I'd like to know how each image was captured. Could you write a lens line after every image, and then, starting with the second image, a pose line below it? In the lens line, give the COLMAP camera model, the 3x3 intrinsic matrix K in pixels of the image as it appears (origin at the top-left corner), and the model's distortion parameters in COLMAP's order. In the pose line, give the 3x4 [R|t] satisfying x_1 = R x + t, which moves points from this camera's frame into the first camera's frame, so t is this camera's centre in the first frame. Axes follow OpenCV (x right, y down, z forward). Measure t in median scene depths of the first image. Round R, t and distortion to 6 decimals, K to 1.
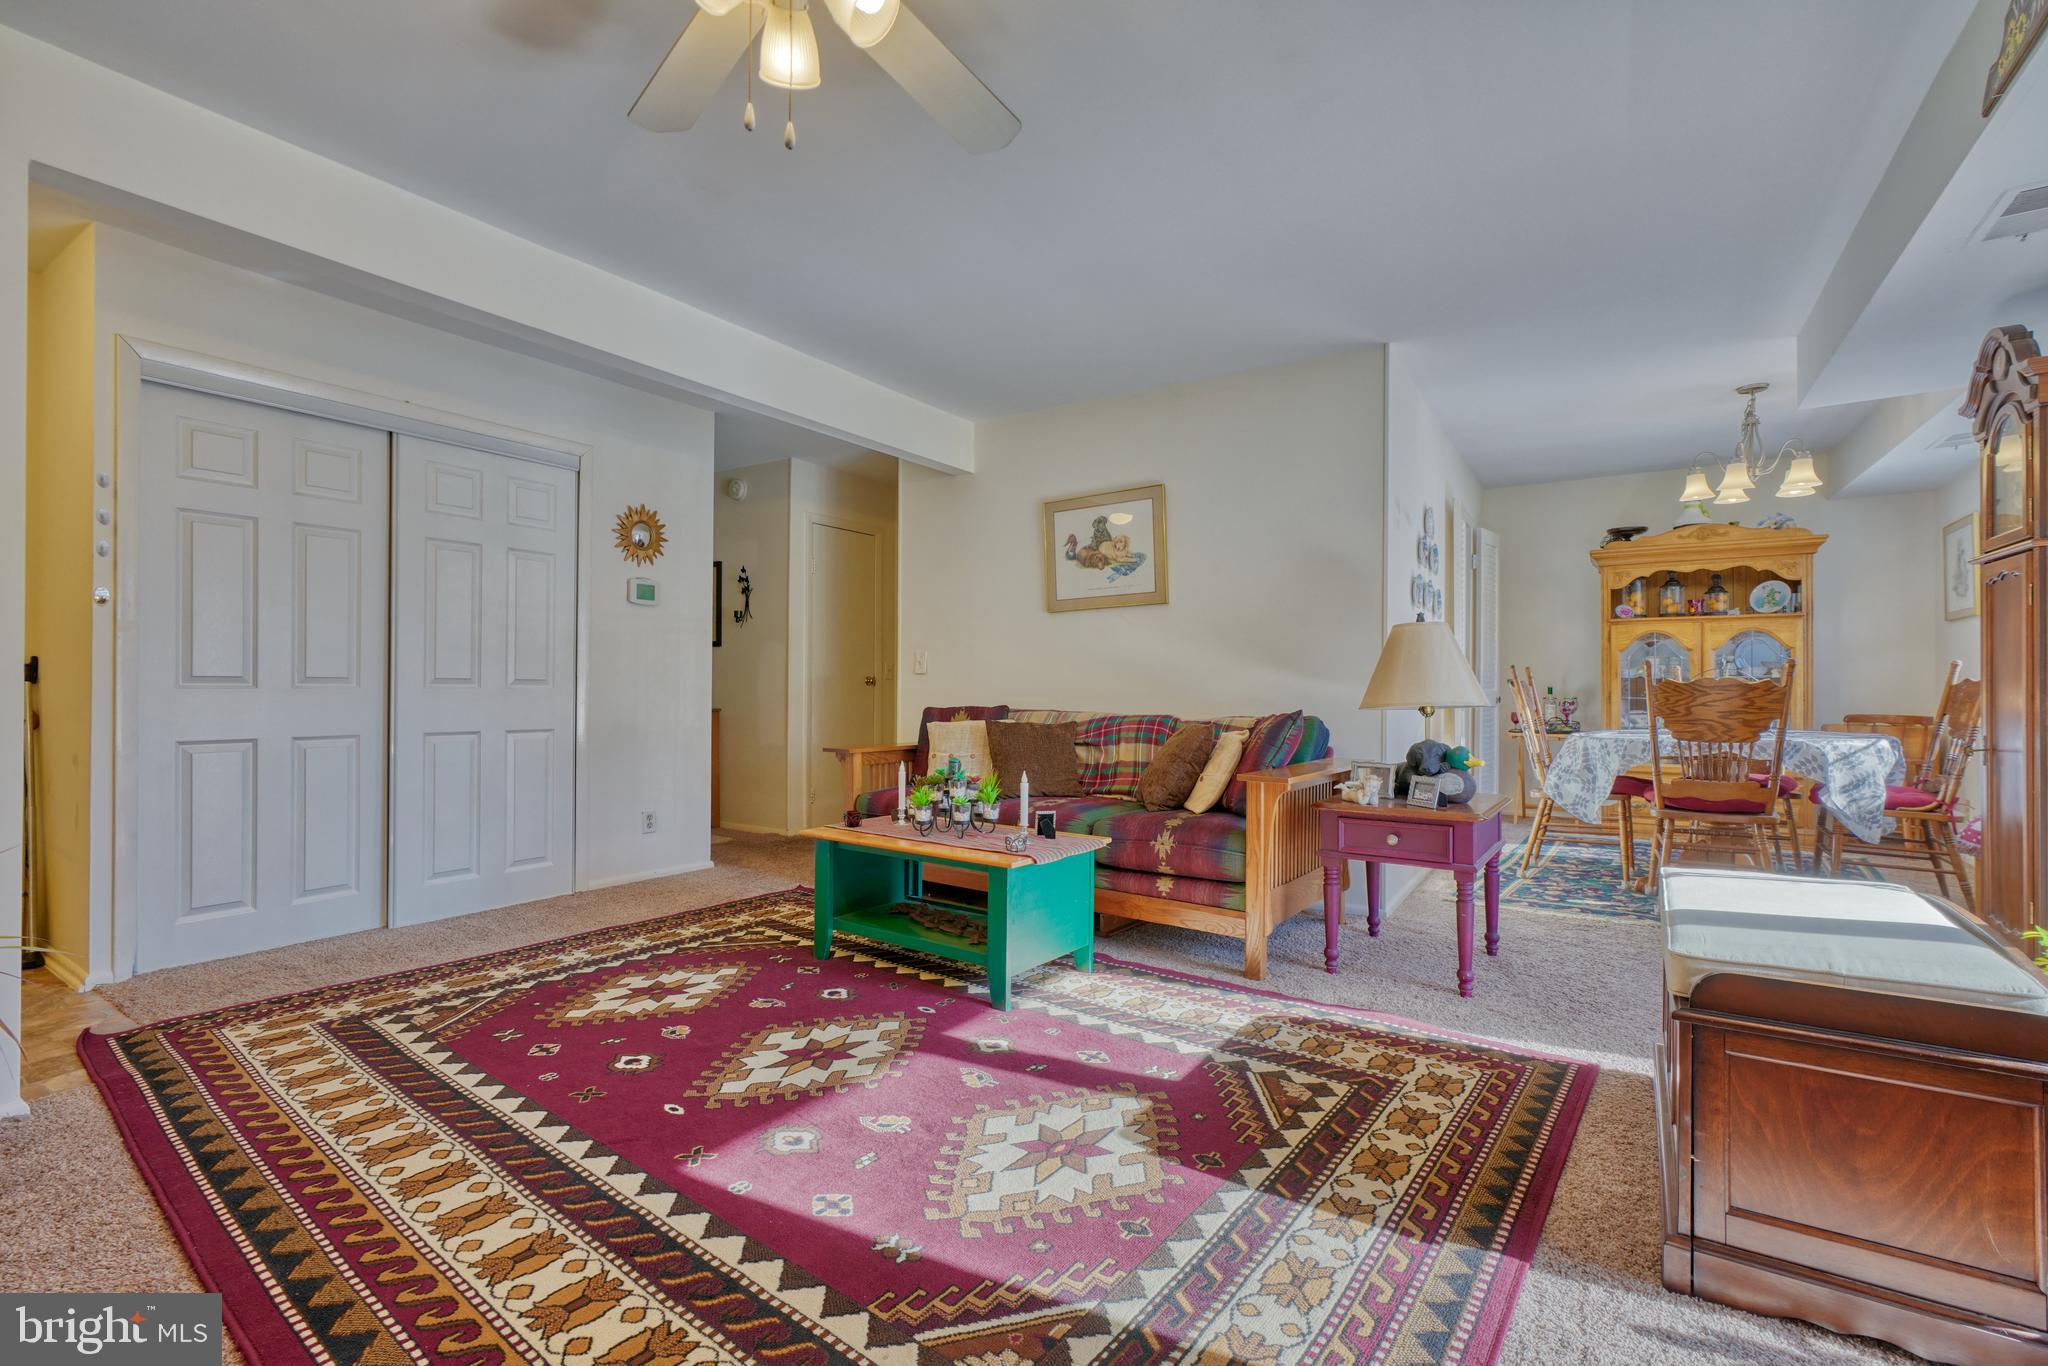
lens RADIAL K [[908.7, 0, 1009.8], [0, 908.7, 685.0], [0, 0, 1]] dist [-0.012759, 0.006414]
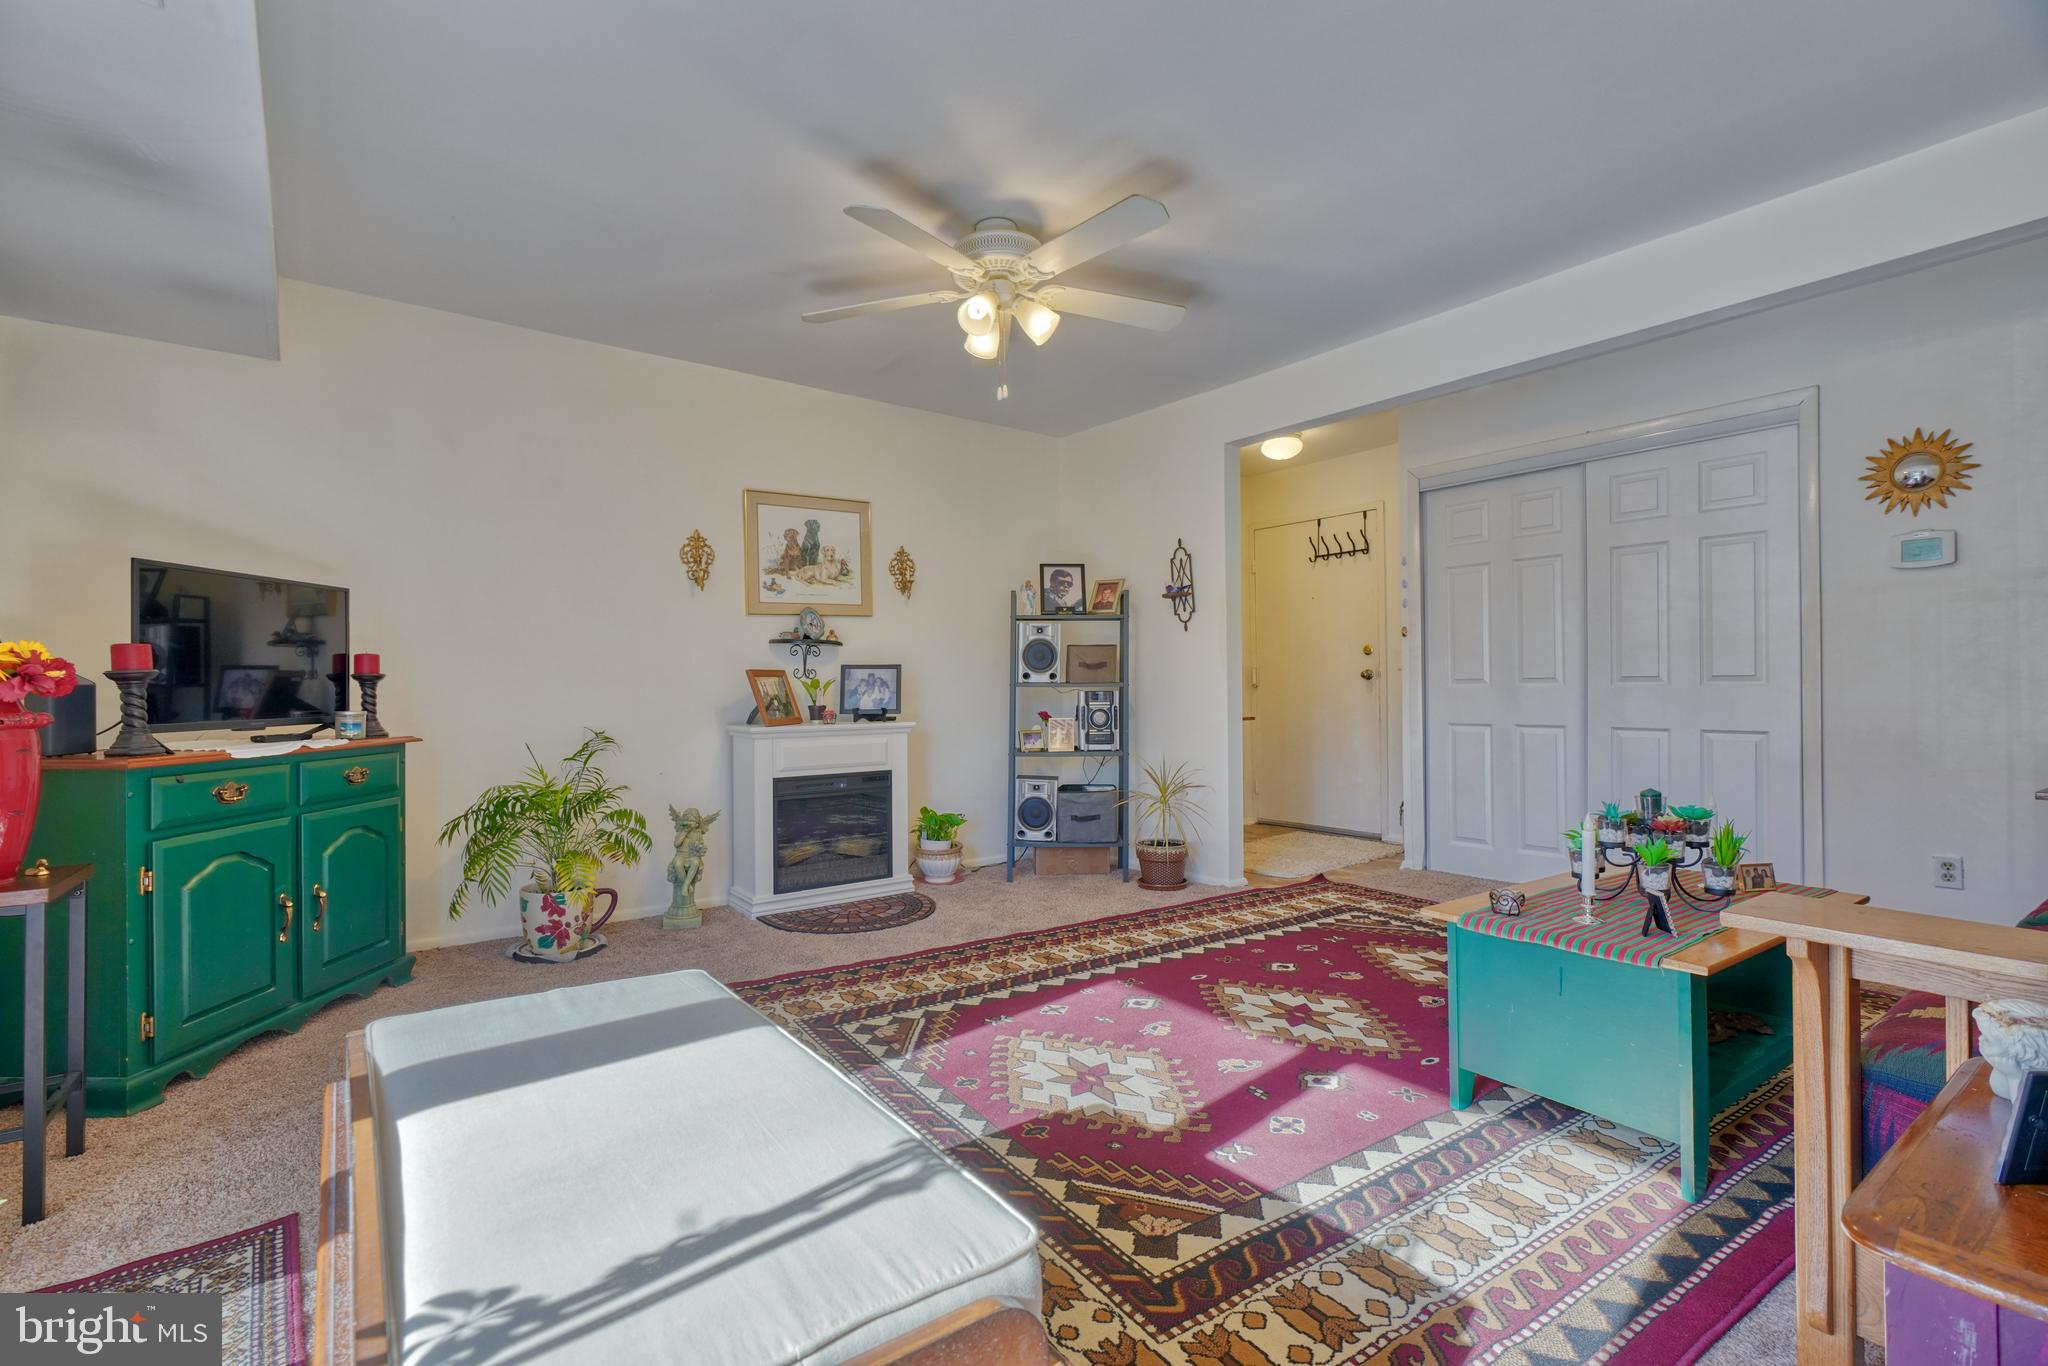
lens RADIAL K [[914.9, 0, 1010.1], [0, 914.9, 684.4], [0, 0, 1]] dist [-0.010515, 0.006573]
pose [[-0.321735, -0.004720, -0.946818, 0.776009], [0.011647, 0.999892, -0.008942, 0.003635], [0.946758, -0.013904, -0.321645, 0.820469]]
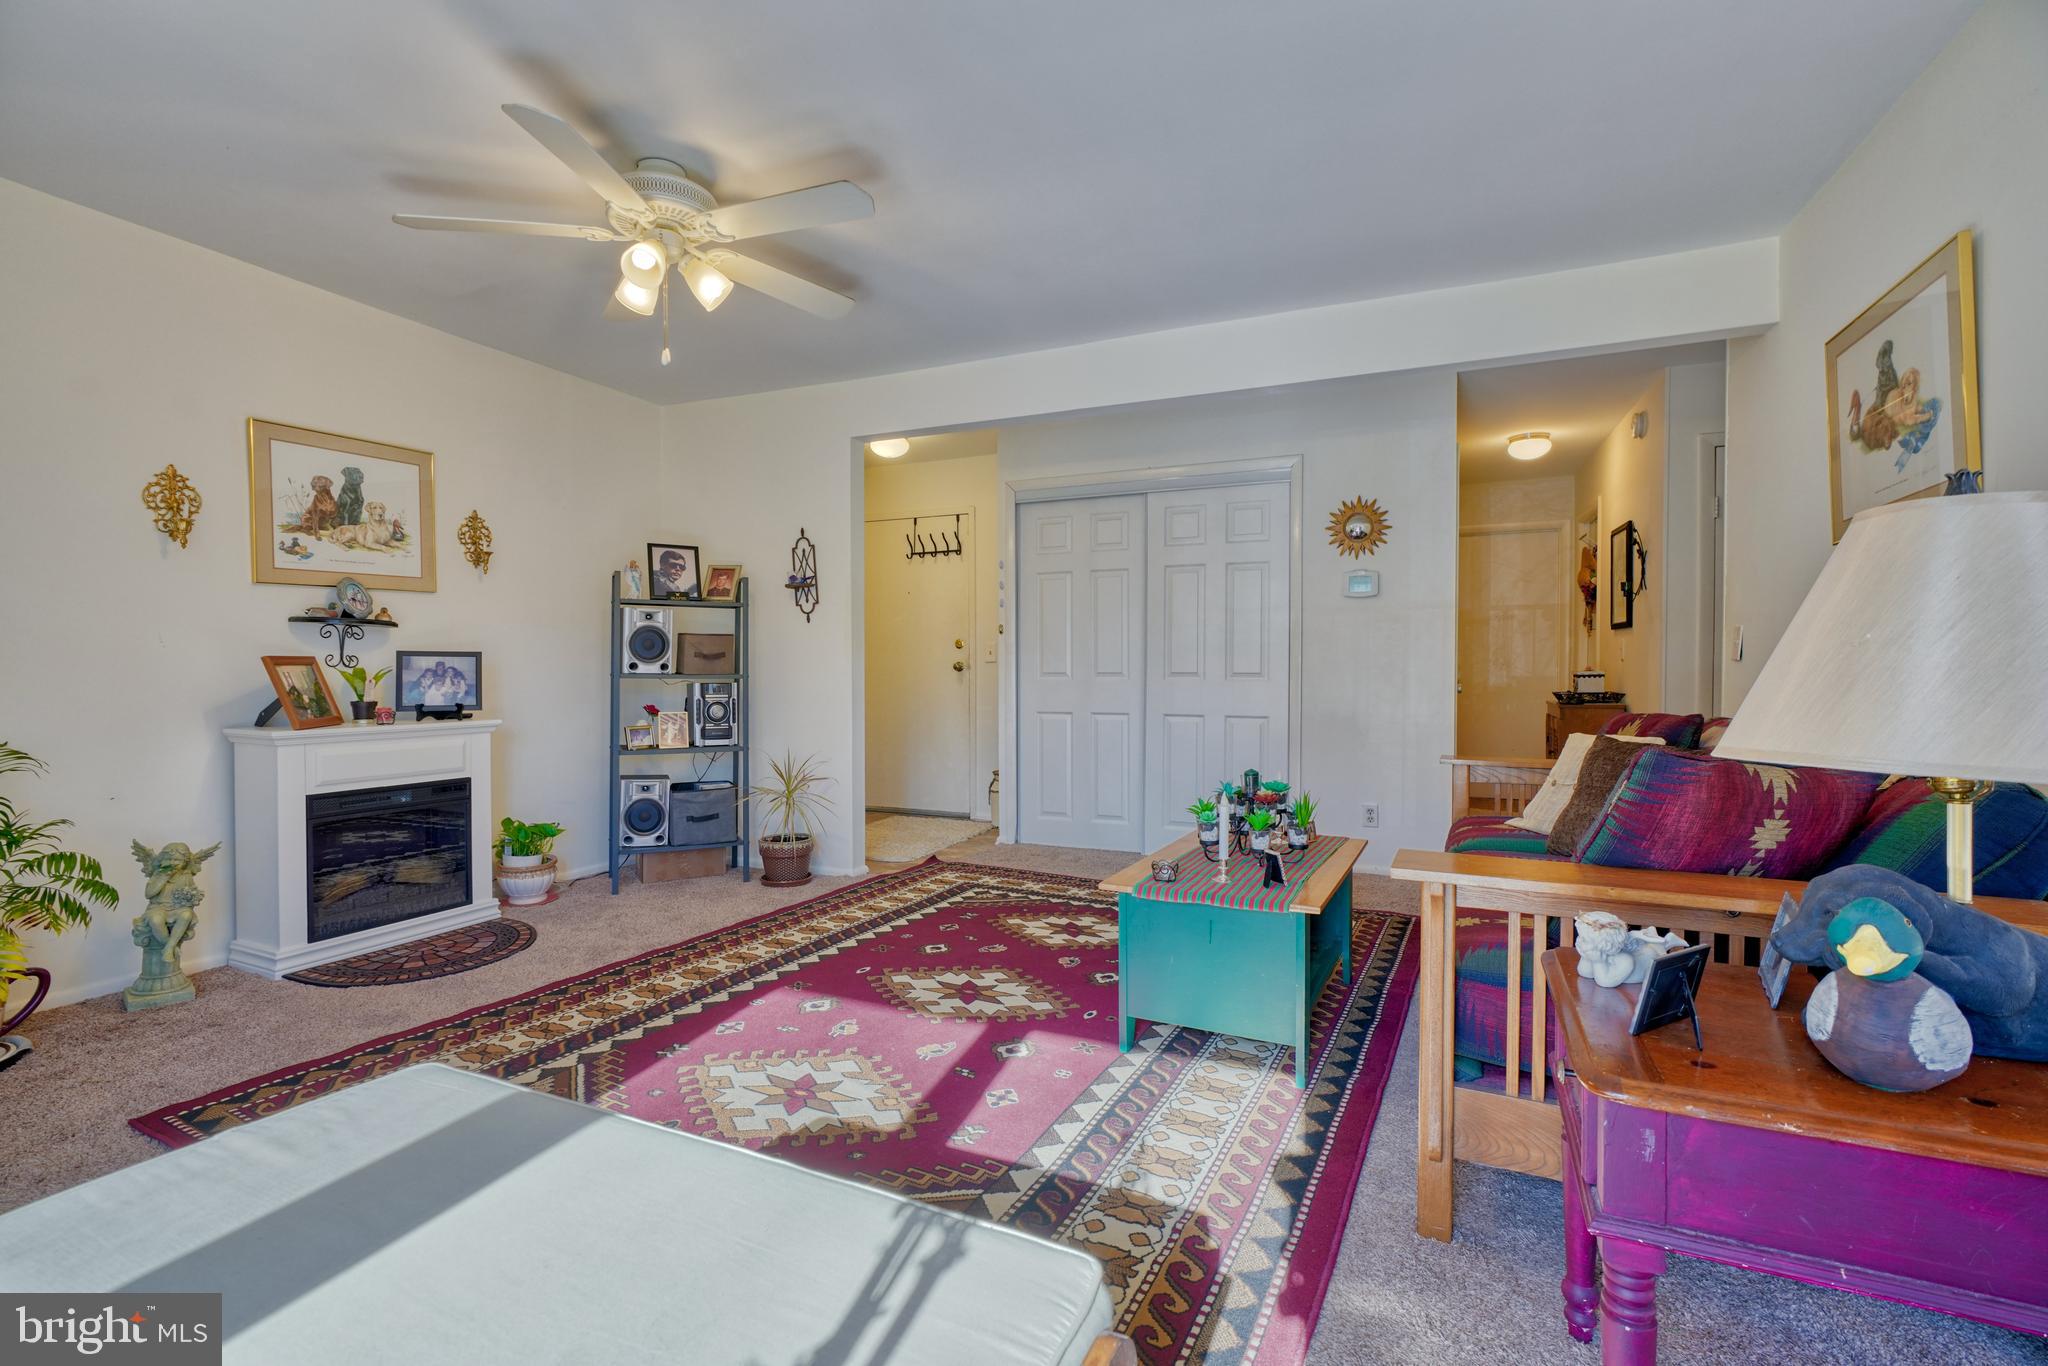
lens RADIAL K [[911.4, 0, 1013.4], [0, 911.4, 687.2], [0, 0, 1]] dist [-0.015266, 0.006072]
pose [[0.172001, 0.014651, -0.984988, 0.776728], [0.005438, 0.999860, 0.015822, -0.011033], [0.985082, -0.008078, 0.171897, 0.680935]]
